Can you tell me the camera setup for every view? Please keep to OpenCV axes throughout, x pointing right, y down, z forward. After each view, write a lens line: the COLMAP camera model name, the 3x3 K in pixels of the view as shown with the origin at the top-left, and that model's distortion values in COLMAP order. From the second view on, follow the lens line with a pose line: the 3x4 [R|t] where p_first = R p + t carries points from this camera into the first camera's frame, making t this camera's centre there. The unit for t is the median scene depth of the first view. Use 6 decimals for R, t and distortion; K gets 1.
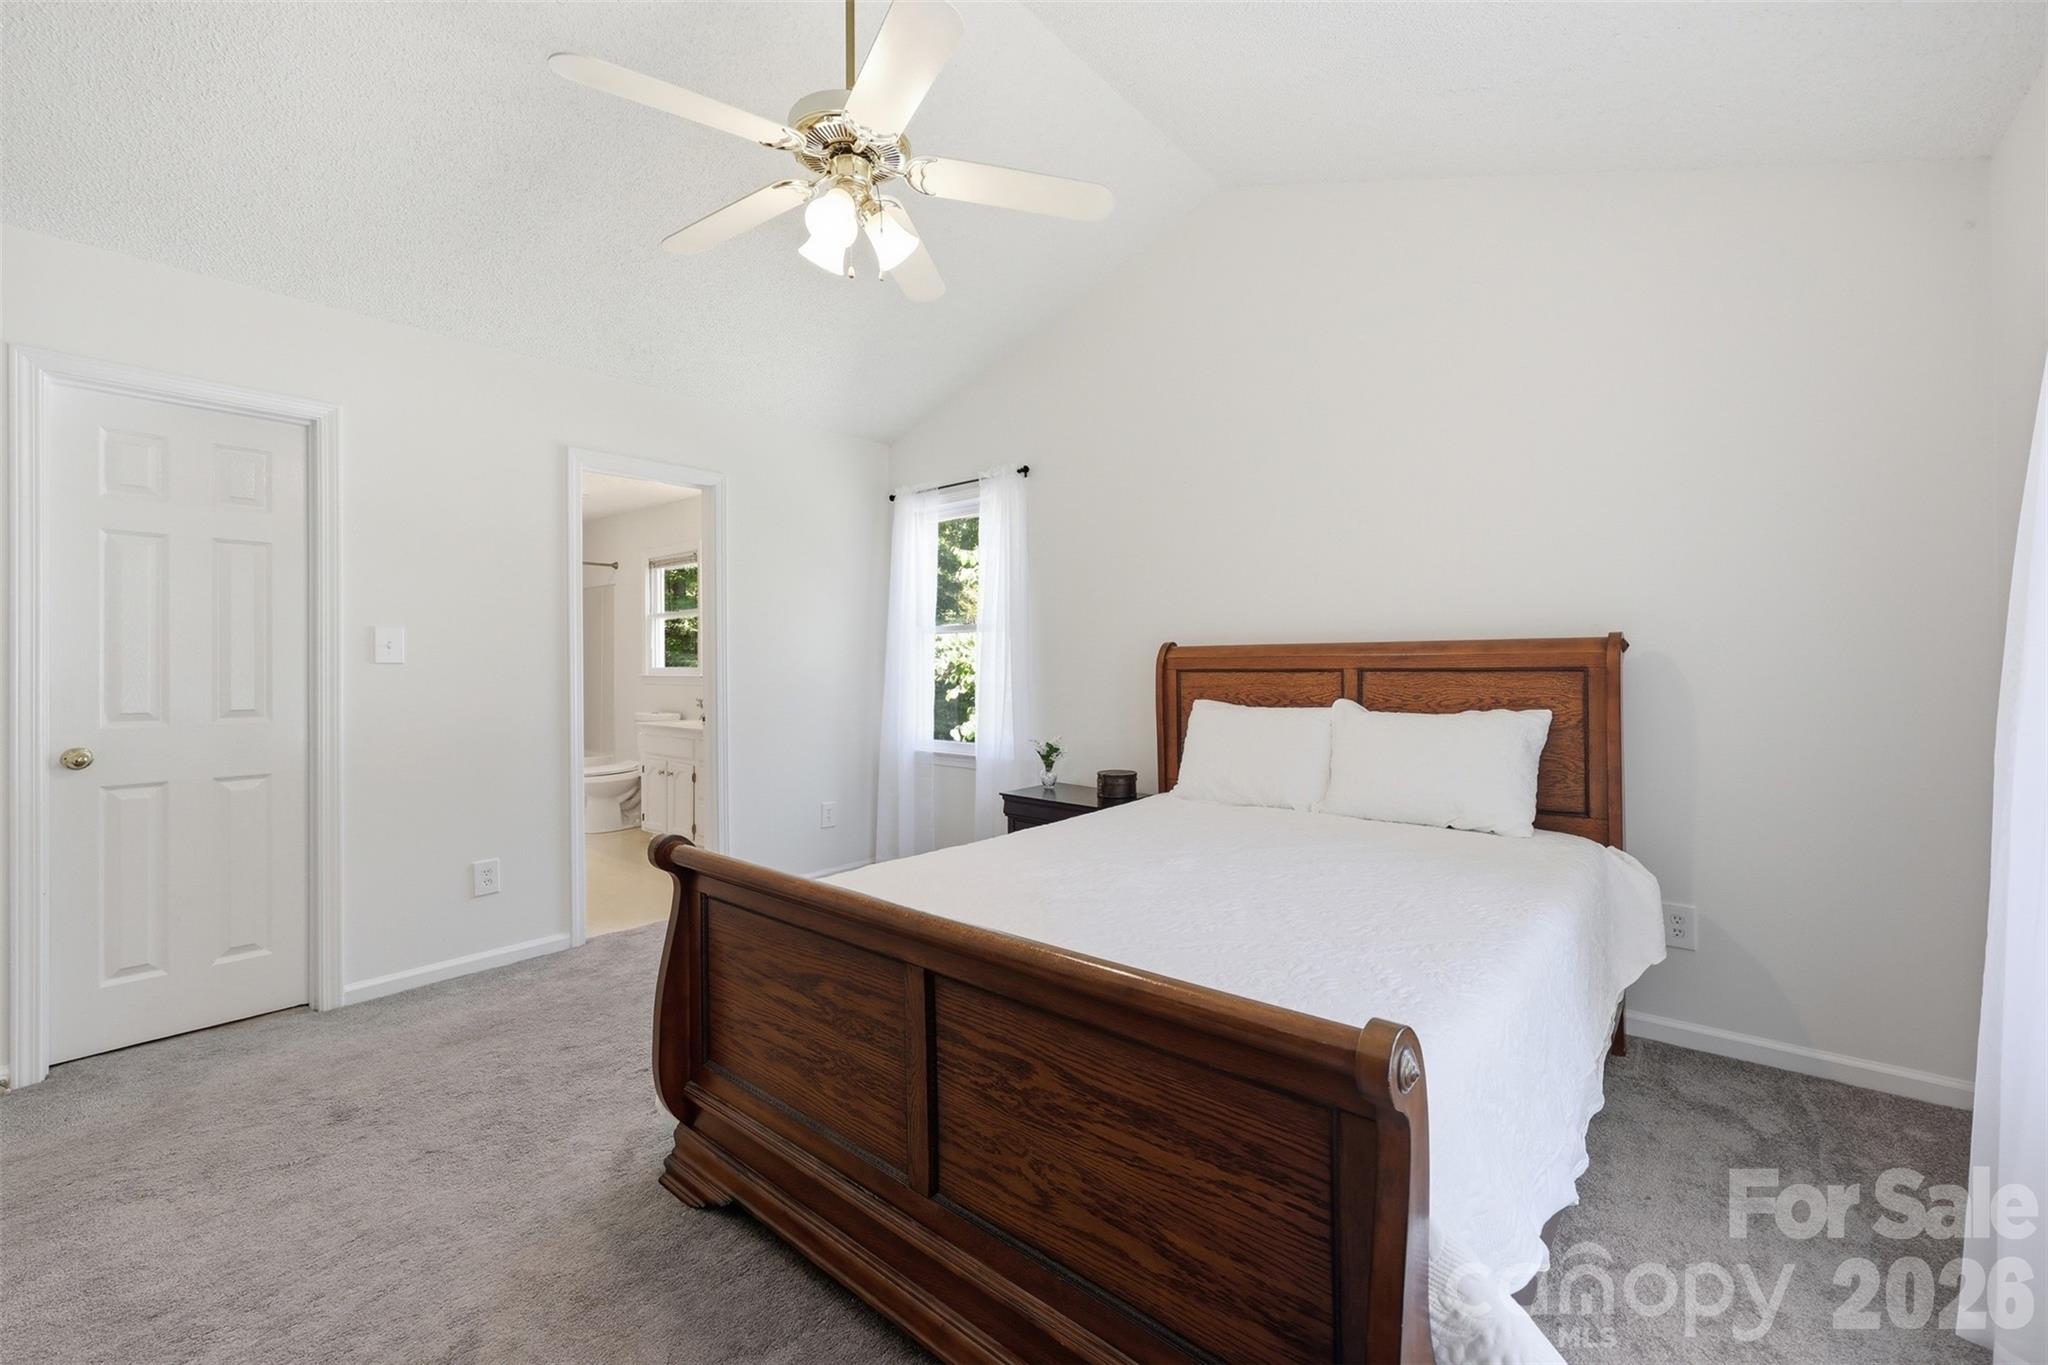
lens RADIAL K [[834.8, 0, 1029.2], [0, 834.8, 666.3], [0, 0, 1]] dist [-0.000634, 0.000020]
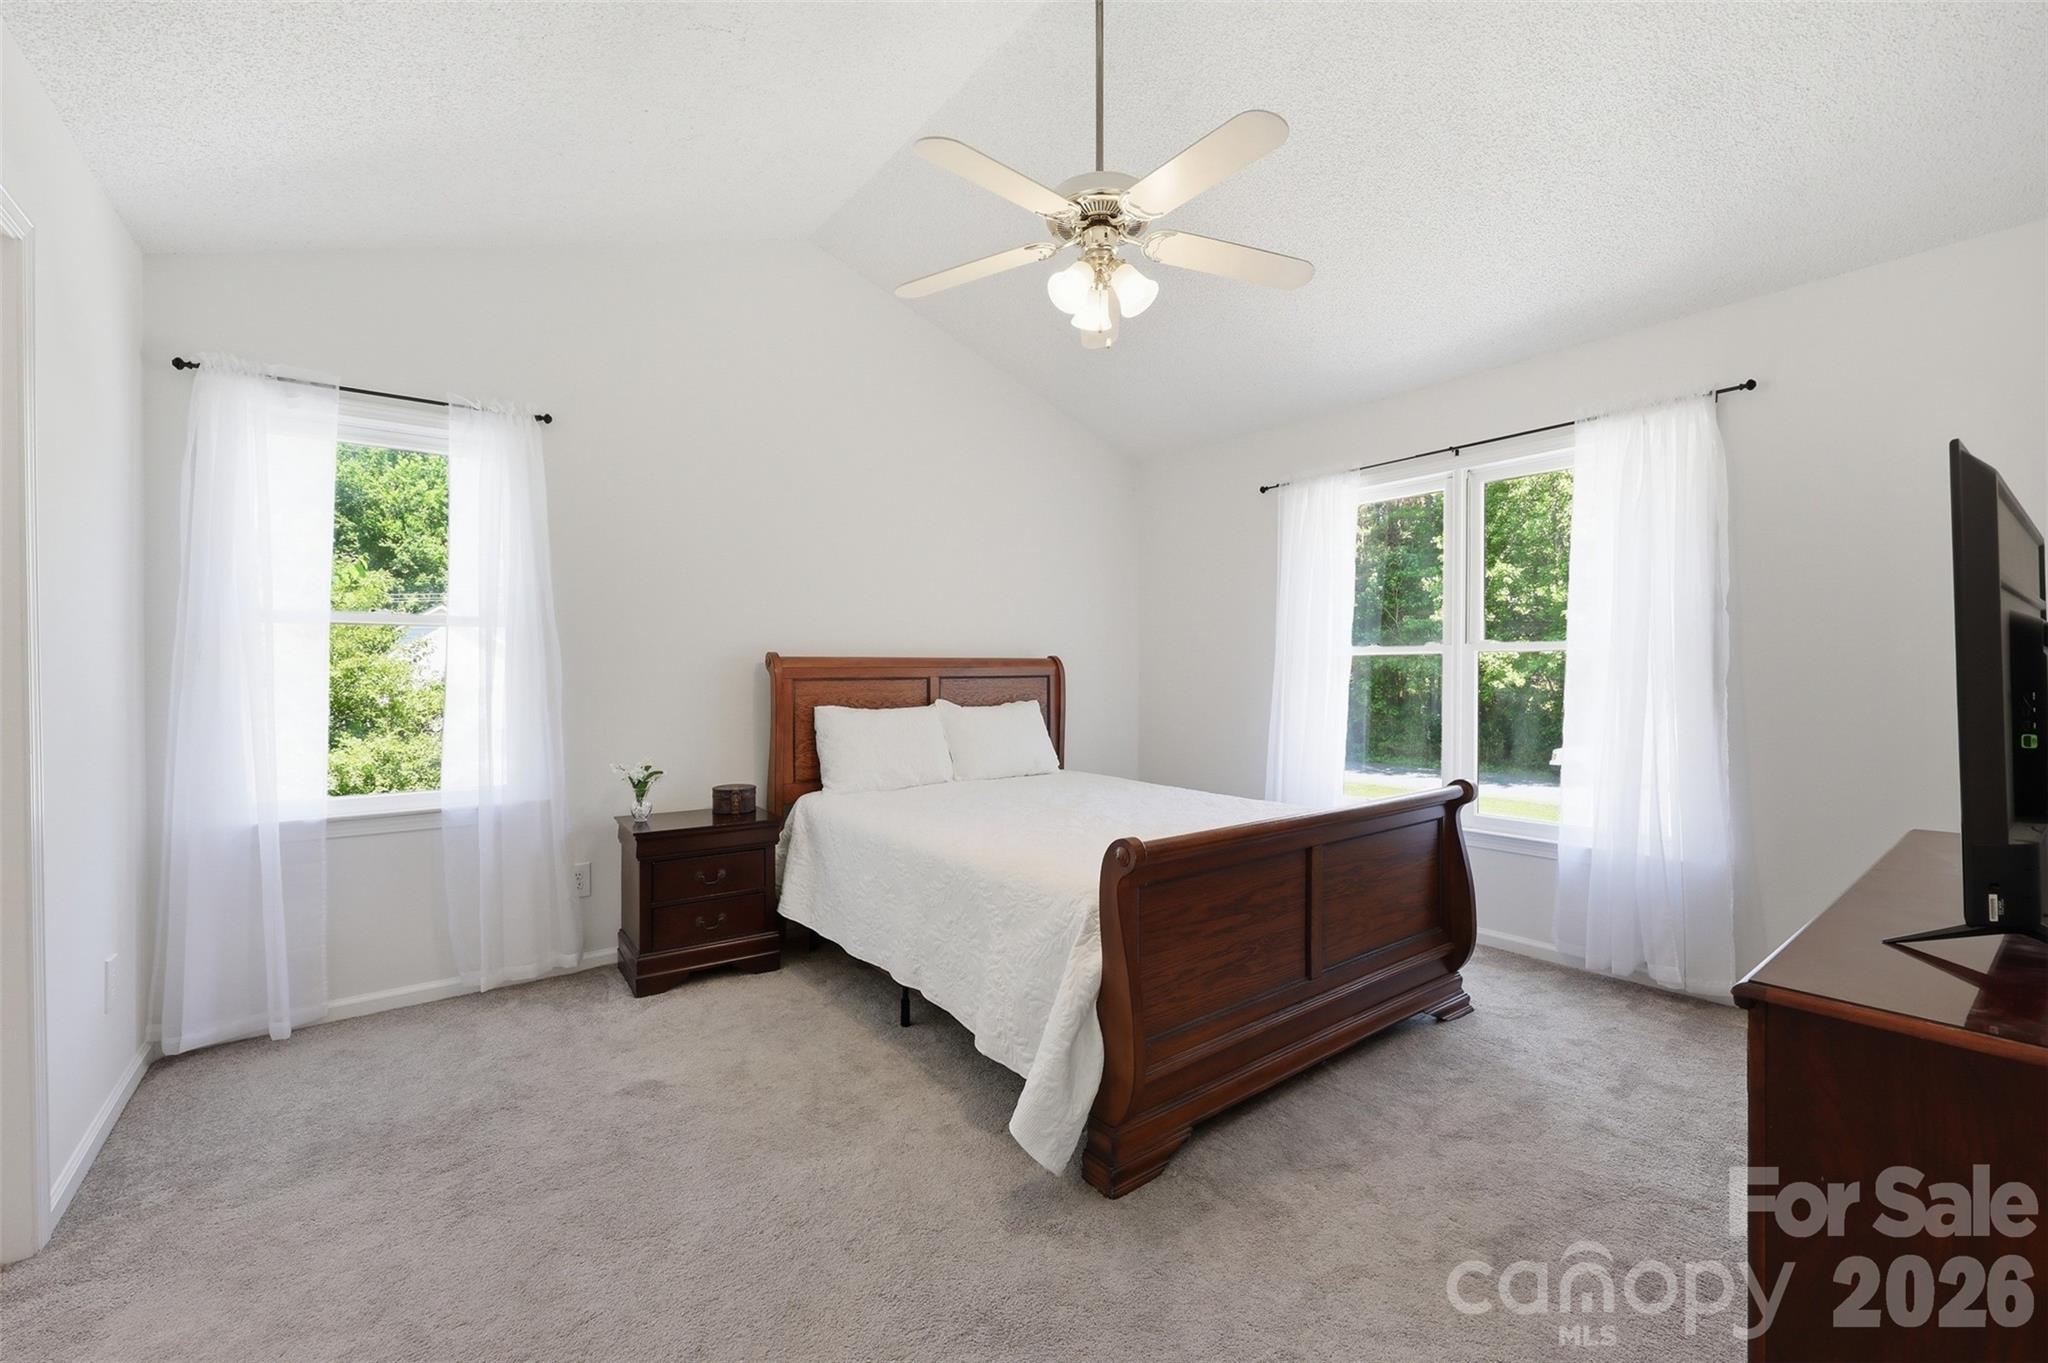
lens RADIAL K [[834.8, 0, 1029.2], [0, 834.8, 665.3], [0, 0, 1]] dist [-0.000634, 0.000020]
pose [[0.199906, 0.012536, 0.979735, -0.753031], [0.002361, 0.999909, -0.013275, 0.001632], [-0.979812, 0.004967, 0.199858, 0.474396]]
